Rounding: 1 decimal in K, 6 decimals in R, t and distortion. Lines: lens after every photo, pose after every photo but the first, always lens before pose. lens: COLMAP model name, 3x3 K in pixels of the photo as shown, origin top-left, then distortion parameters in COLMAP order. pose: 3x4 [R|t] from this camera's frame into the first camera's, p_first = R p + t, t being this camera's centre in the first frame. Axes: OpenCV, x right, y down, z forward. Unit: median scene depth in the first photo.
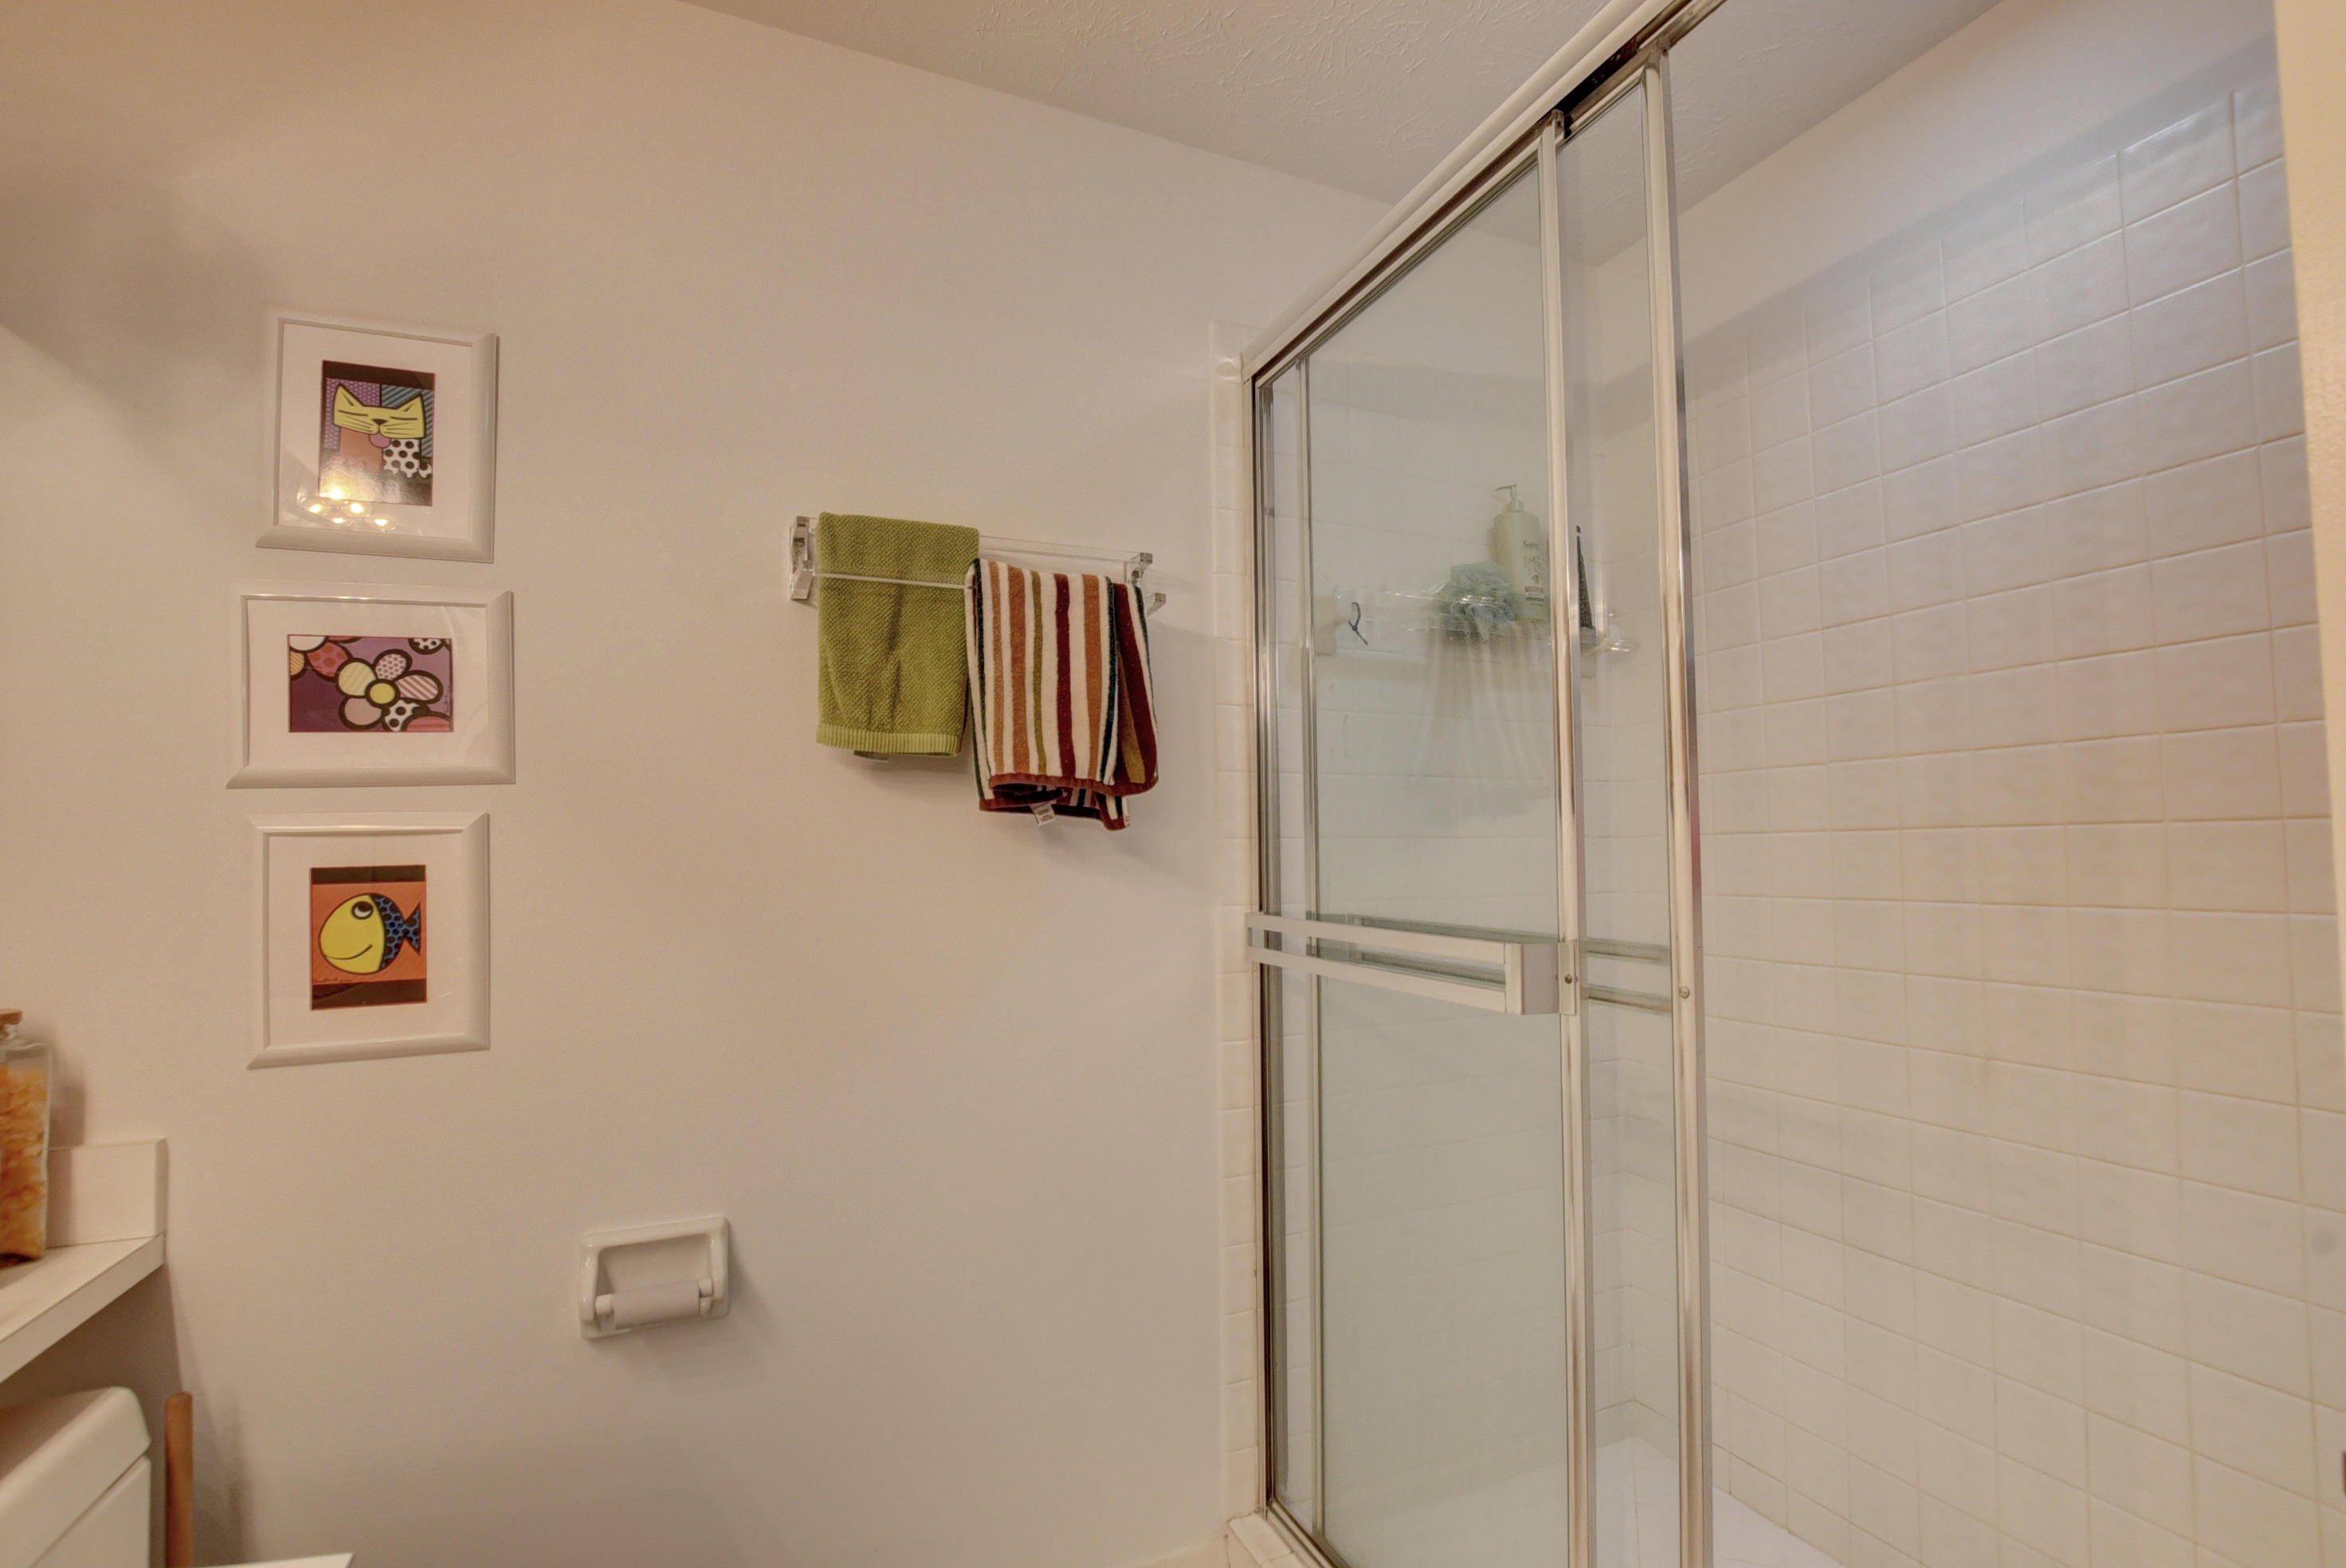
lens RADIAL K [[1037.5, 0, 1185.1], [0, 1037.5, 803.2], [0, 0, 1]] dist [-0.035183, 0.005182]
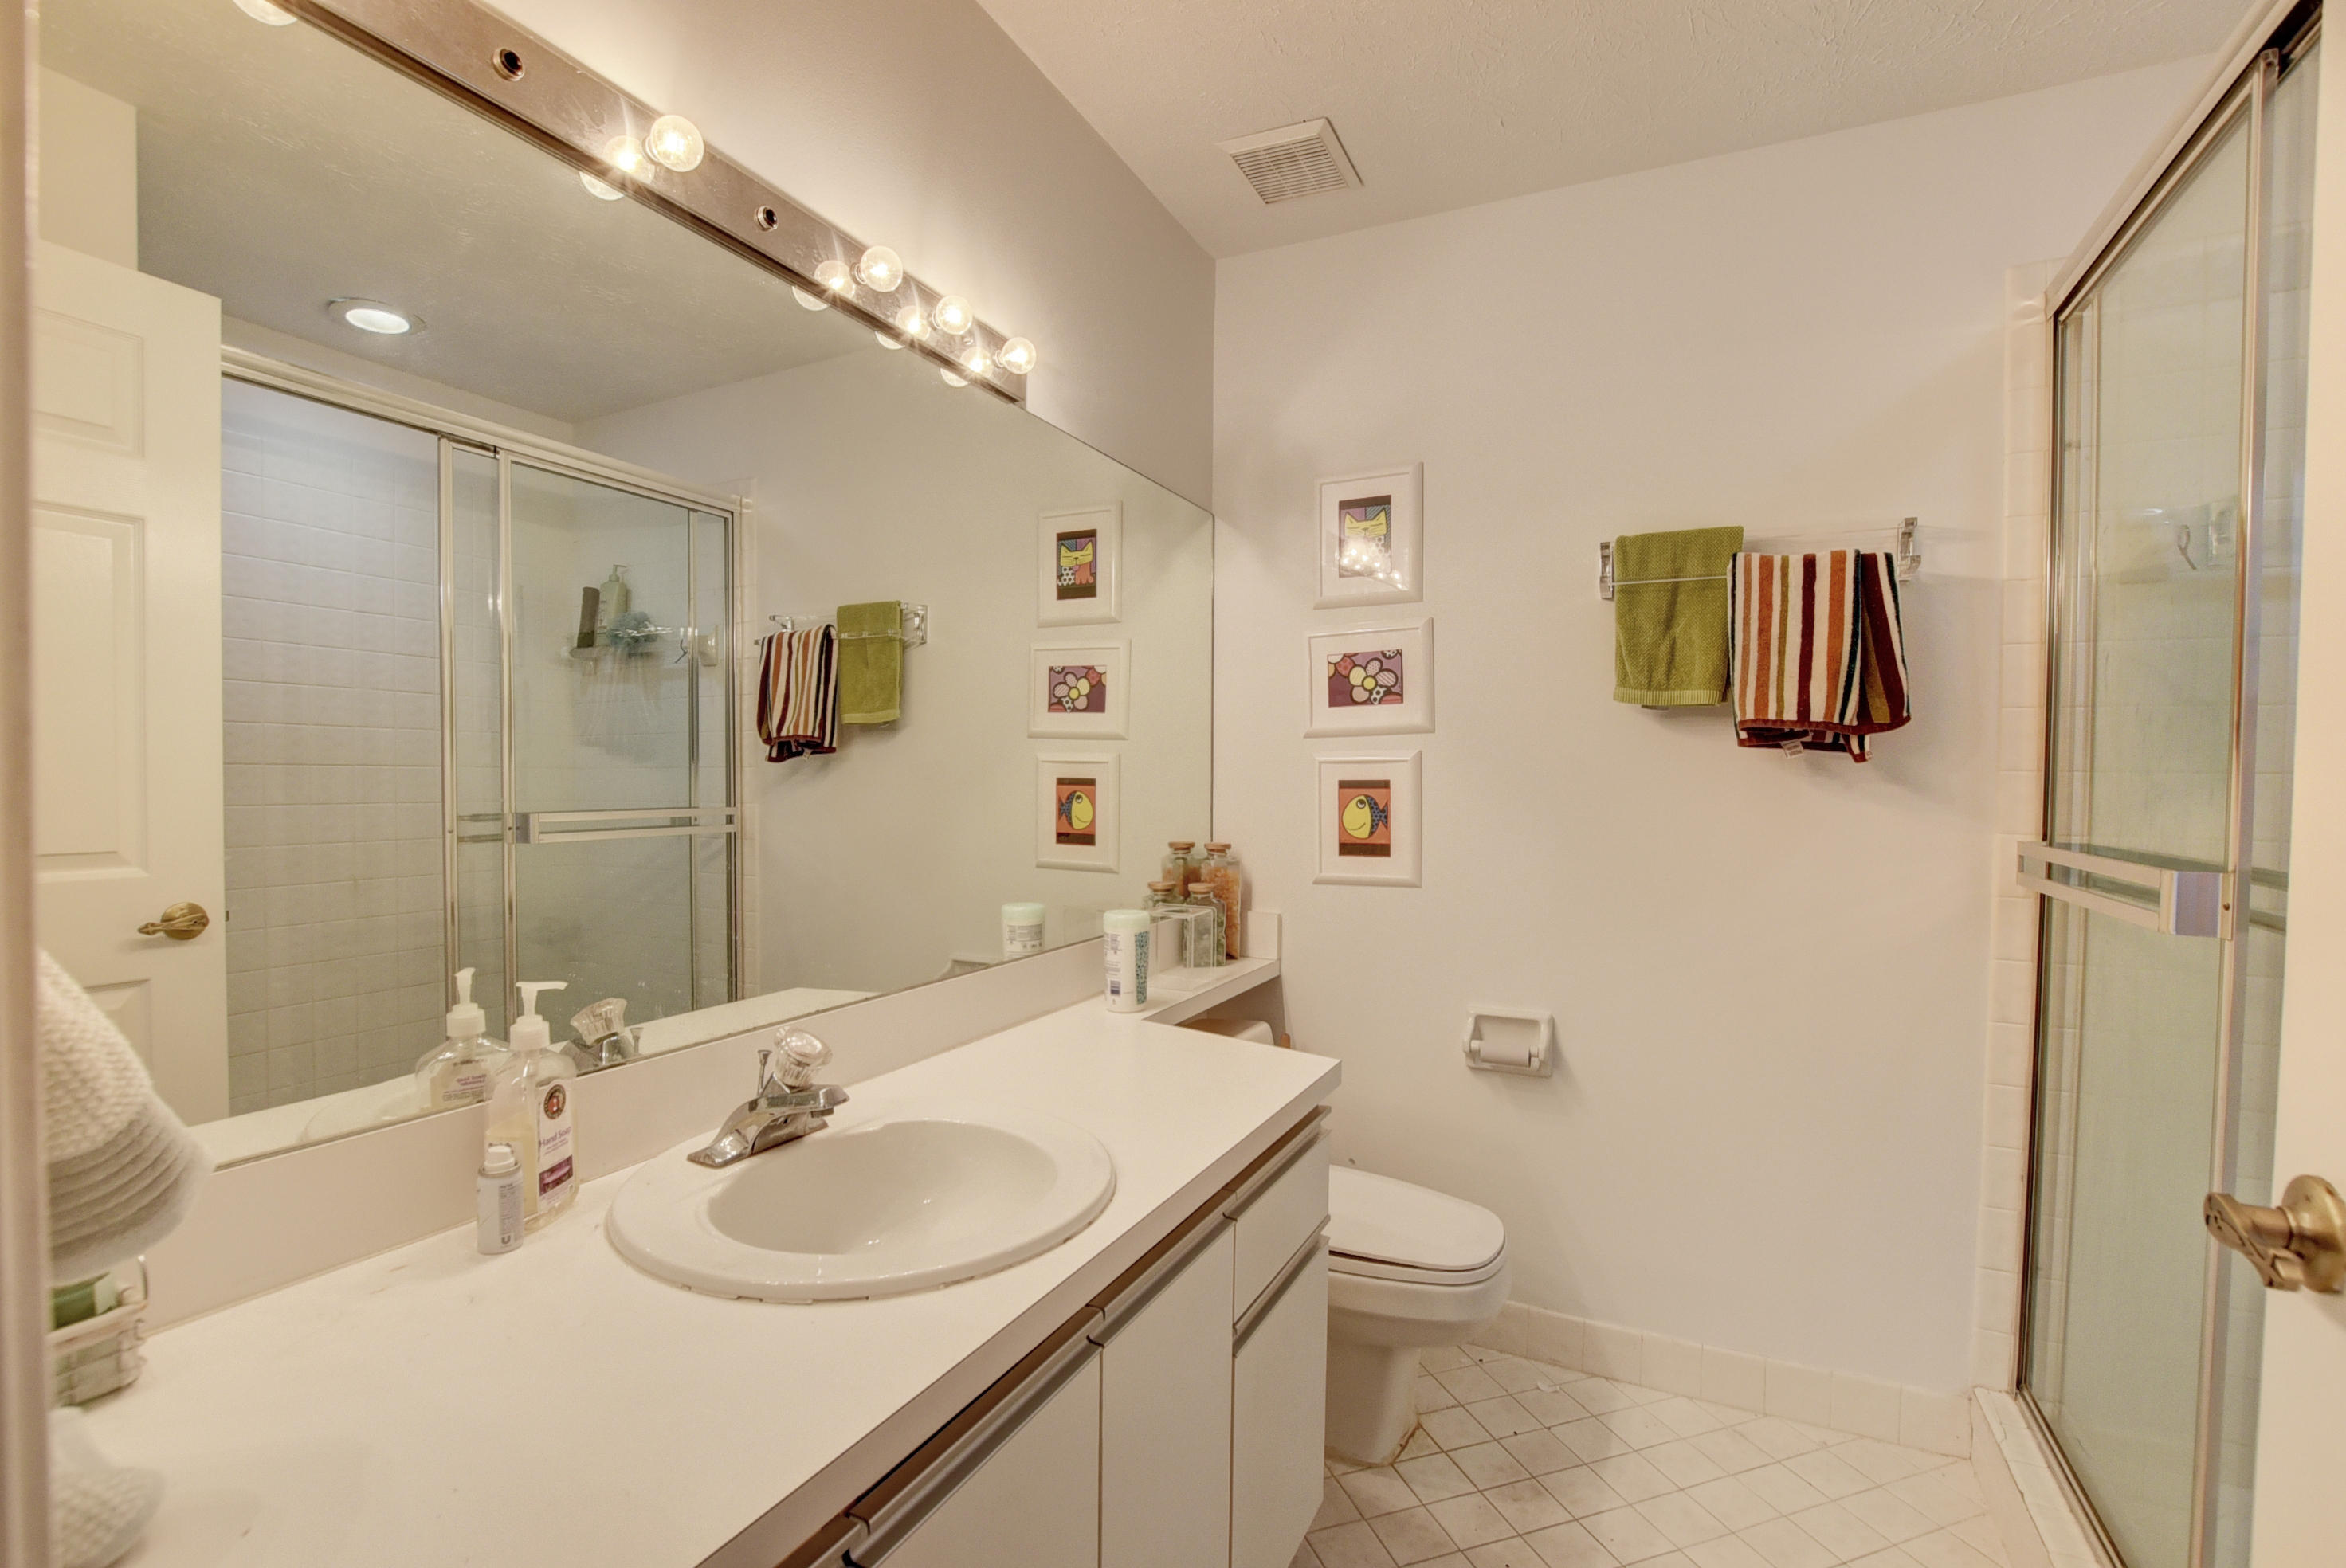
lens RADIAL K [[1043.0, 0, 1182.9], [0, 1043.0, 802.1], [0, 0, 1]] dist [-0.027762, 0.003707]
pose [[0.640374, 0.037272, -0.767158, 0.373517], [0.017608, 0.997847, 0.063178, -0.019008], [0.767861, -0.053965, 0.638339, -0.391133]]
